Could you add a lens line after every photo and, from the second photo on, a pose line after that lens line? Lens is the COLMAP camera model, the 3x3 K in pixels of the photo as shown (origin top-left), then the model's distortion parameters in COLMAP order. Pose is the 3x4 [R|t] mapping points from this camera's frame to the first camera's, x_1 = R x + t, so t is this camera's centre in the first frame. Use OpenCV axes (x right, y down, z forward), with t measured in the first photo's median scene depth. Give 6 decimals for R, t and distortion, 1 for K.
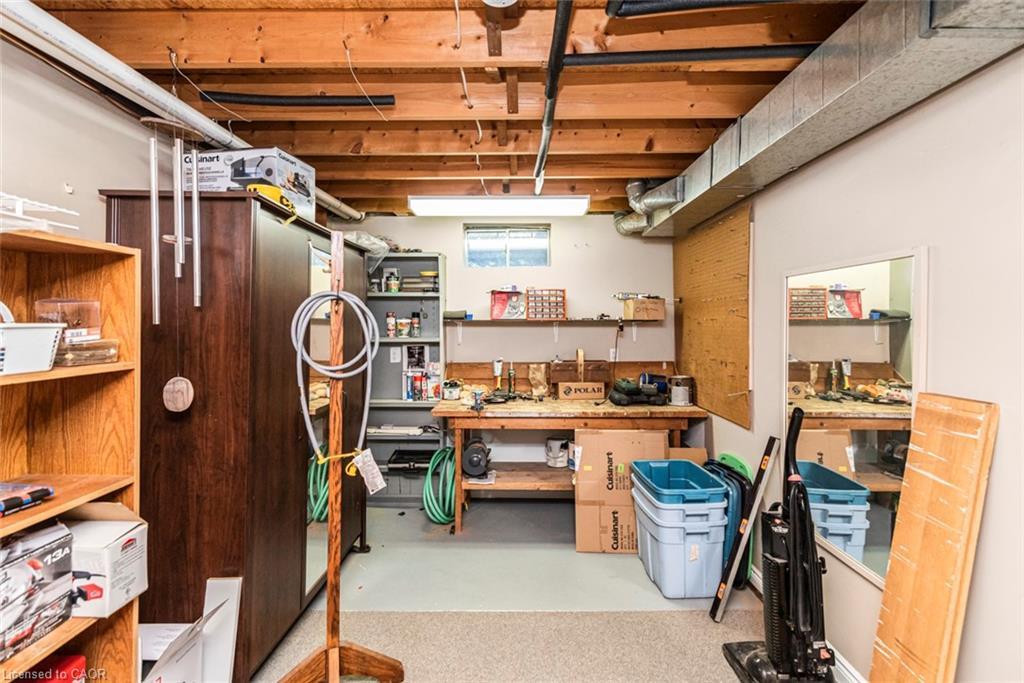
lens RADIAL K [[463.6, 0, 510.0], [0, 463.6, 330.5], [0, 0, 1]] dist [0.014414, -0.000106]
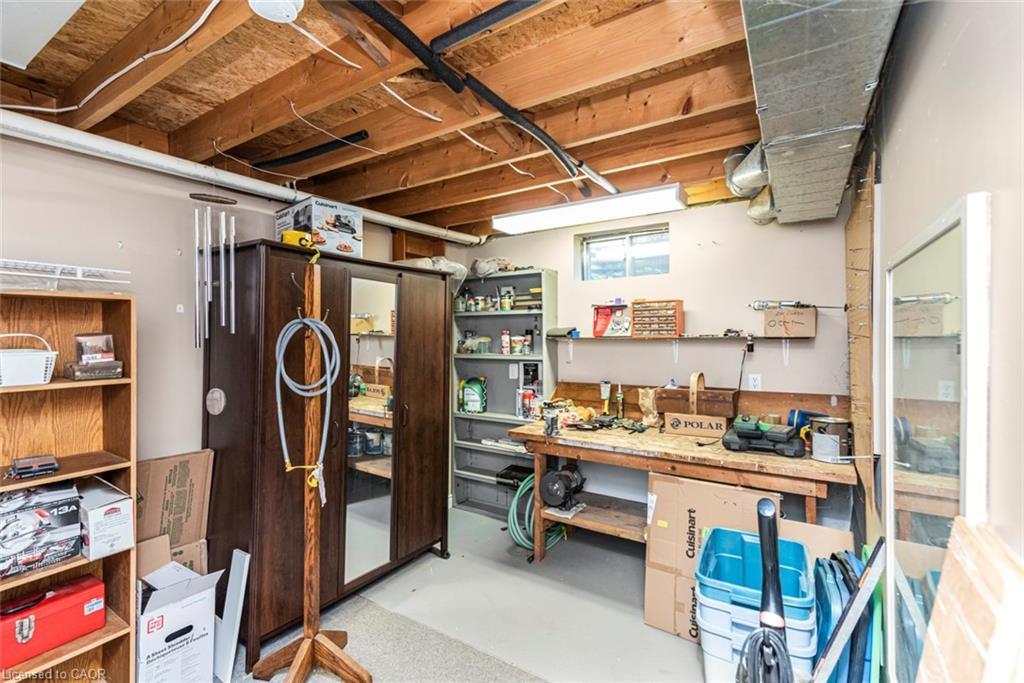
lens RADIAL K [[453.6, 0, 509.4], [0, 453.6, 339.4], [0, 0, 1]] dist [0.013205, 0.000429]
pose [[0.849812, -0.001064, -0.527084, 0.297390], [-0.001969, 0.999985, -0.005193, -0.014195], [0.527082, 0.005451, 0.849797, 0.158586]]
